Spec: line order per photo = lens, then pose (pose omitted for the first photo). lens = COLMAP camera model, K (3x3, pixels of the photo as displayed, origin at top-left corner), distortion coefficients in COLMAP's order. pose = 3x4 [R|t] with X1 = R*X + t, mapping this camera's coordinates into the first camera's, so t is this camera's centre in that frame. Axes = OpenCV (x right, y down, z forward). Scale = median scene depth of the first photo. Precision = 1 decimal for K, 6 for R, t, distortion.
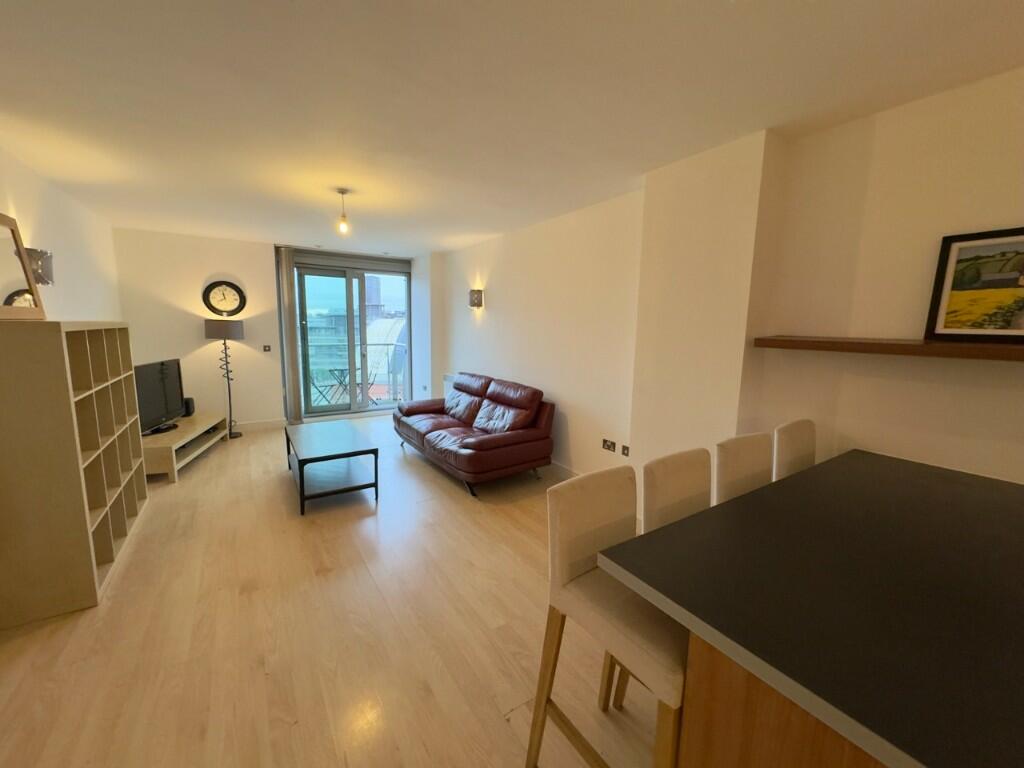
lens RADIAL K [[406.2, 0, 510.8], [0, 406.2, 383.7], [0, 0, 1]] dist [-0.003213, -0.000405]
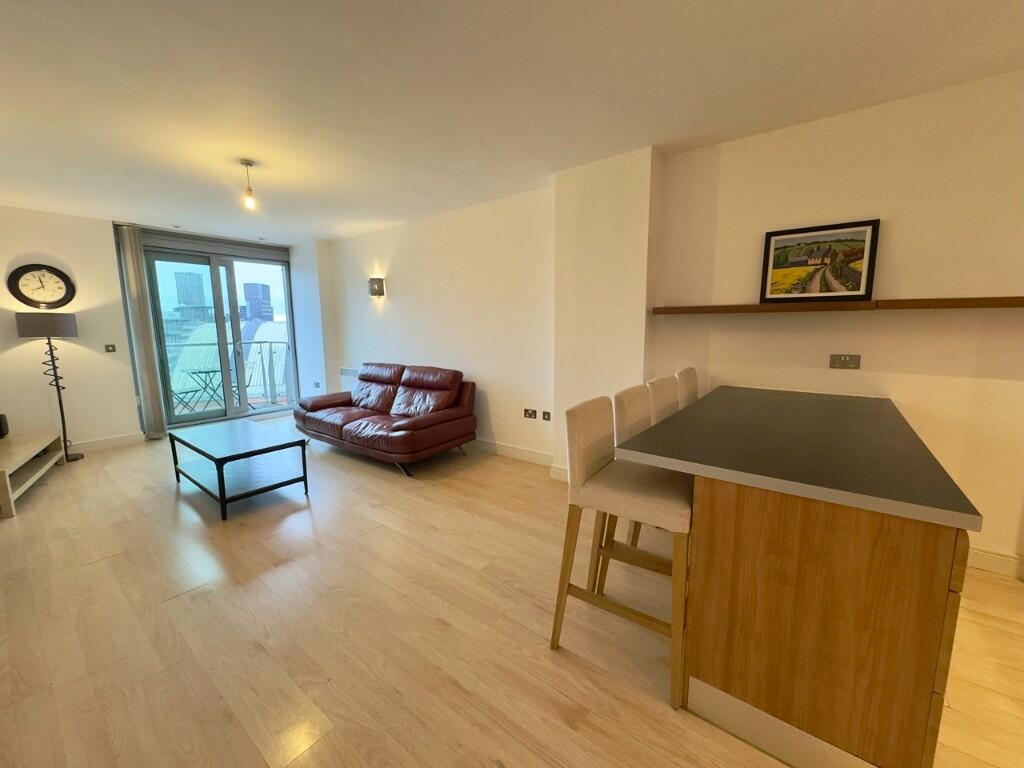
lens RADIAL K [[406.2, 0, 510.8], [0, 406.2, 383.7], [0, 0, 1]] dist [-0.003213, -0.000405]
pose [[0.945397, -0.071696, 0.317937, -0.134847], [0.071559, 0.997363, 0.012126, 0.042911], [-0.317968, 0.011288, 0.948034, -0.042048]]
